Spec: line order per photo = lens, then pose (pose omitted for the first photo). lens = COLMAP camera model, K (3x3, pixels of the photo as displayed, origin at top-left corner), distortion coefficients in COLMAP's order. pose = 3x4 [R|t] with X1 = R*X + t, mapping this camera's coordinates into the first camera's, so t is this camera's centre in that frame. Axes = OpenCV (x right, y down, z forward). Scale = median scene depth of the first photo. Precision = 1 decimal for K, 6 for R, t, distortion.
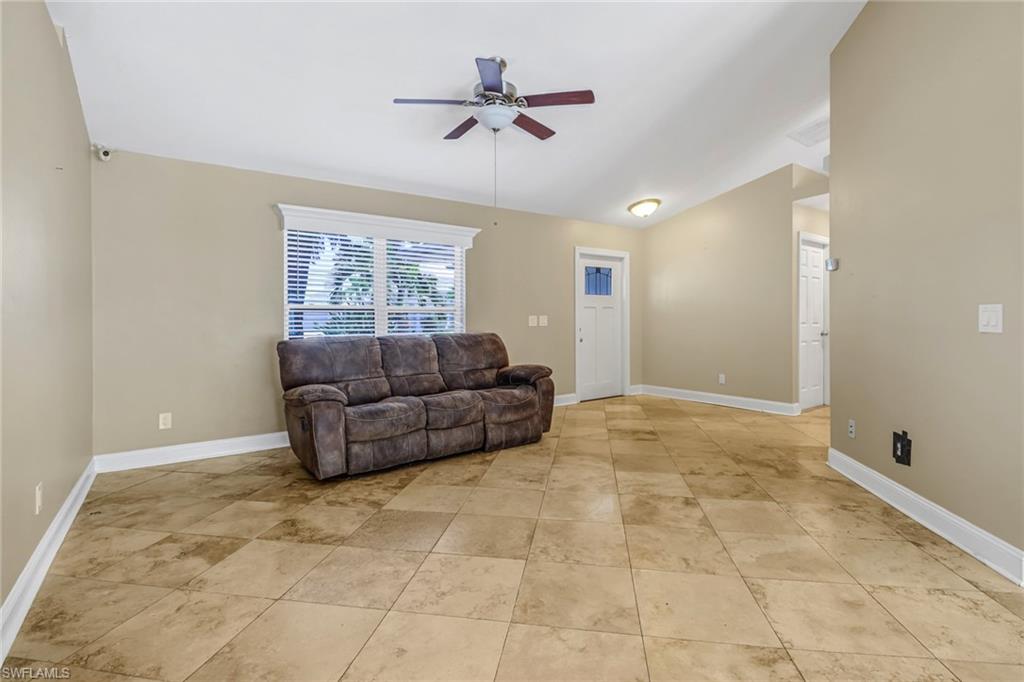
lens RADIAL K [[471.2, 0, 512.2], [0, 471.2, 324.2], [0, 0, 1]] dist [0.001462, -0.009901]
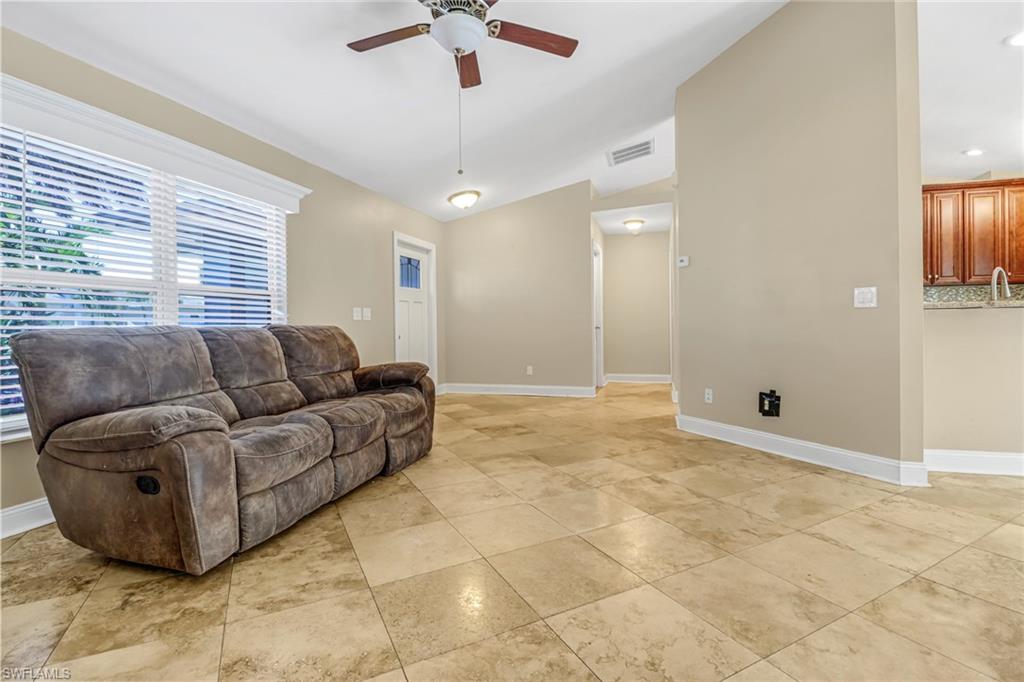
lens RADIAL K [[471.2, 0, 500.4], [0, 471.2, 327.7], [0, 0, 1]] dist [0.001462, -0.009901]
pose [[0.808840, -0.006880, 0.587988, -0.383243], [0.013229, 0.999891, -0.006498, 0.041615], [-0.587880, 0.013034, 0.808843, 0.295878]]
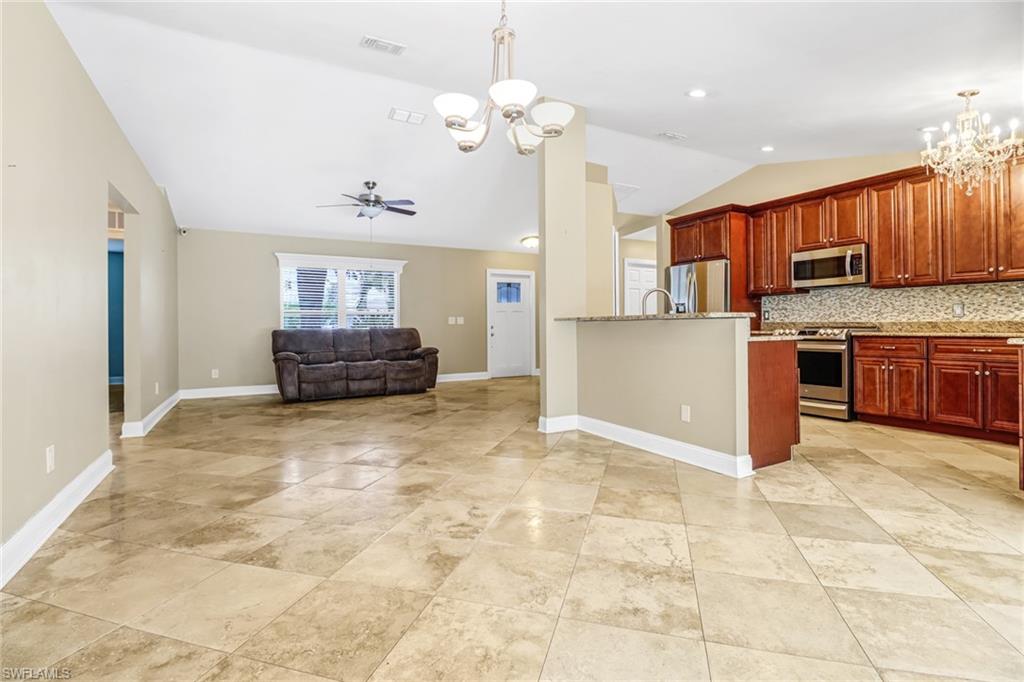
lens RADIAL K [[478.4, 0, 513.1], [0, 478.4, 328.2], [0, 0, 1]] dist [0.002099, -0.010863]
pose [[0.992039, -0.000769, -0.125930, 0.676105], [0.000581, 0.999999, -0.001530, 0.031286], [0.125931, 0.001445, 0.992038, -0.732965]]
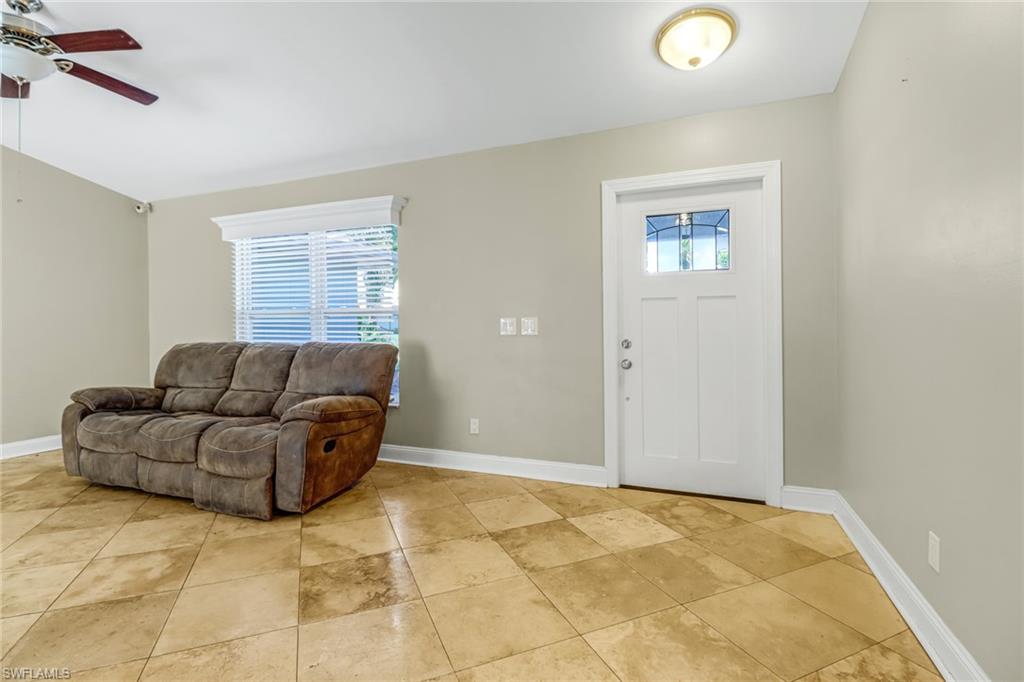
lens RADIAL K [[478.4, 0, 528.9], [0, 478.4, 330.2], [0, 0, 1]] dist [0.002099, -0.010863]
pose [[0.541860, 0.012122, -0.840381, 0.905890], [-0.005329, 0.999925, 0.010988, -0.014592], [0.840452, -0.001475, 0.541884, 1.112953]]
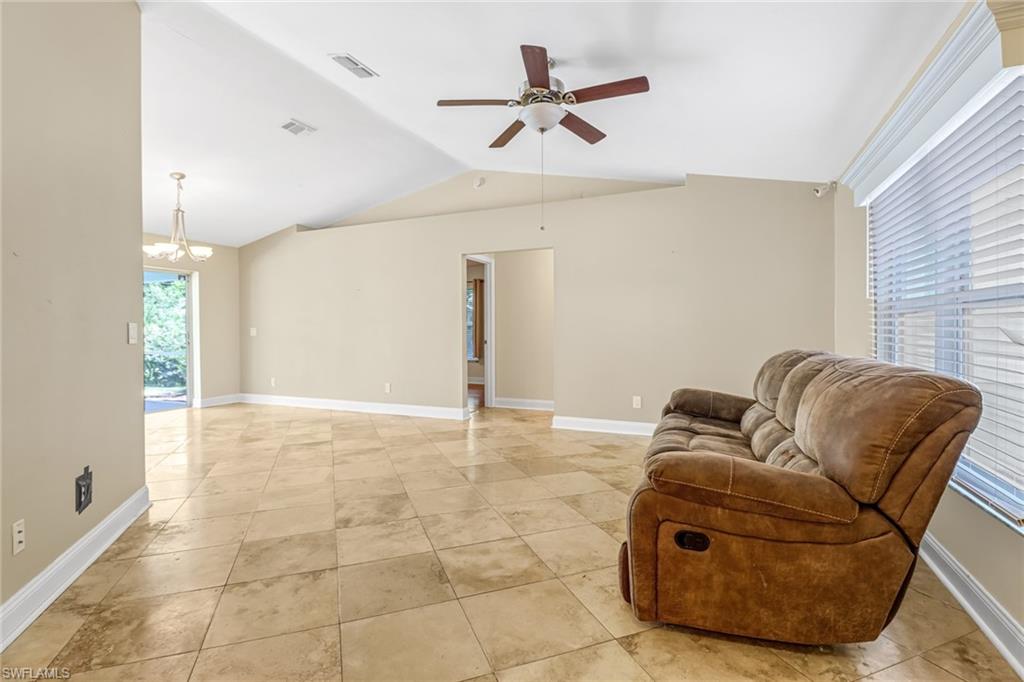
lens RADIAL K [[478.4, 0, 493.8], [0, 478.4, 336.1], [0, 0, 1]] dist [0.002099, -0.010863]
pose [[-0.878667, 0.017364, -0.477120, 0.445649], [0.005395, 0.999636, 0.026444, -0.019495], [0.477405, 0.020661, -0.878440, 1.565703]]
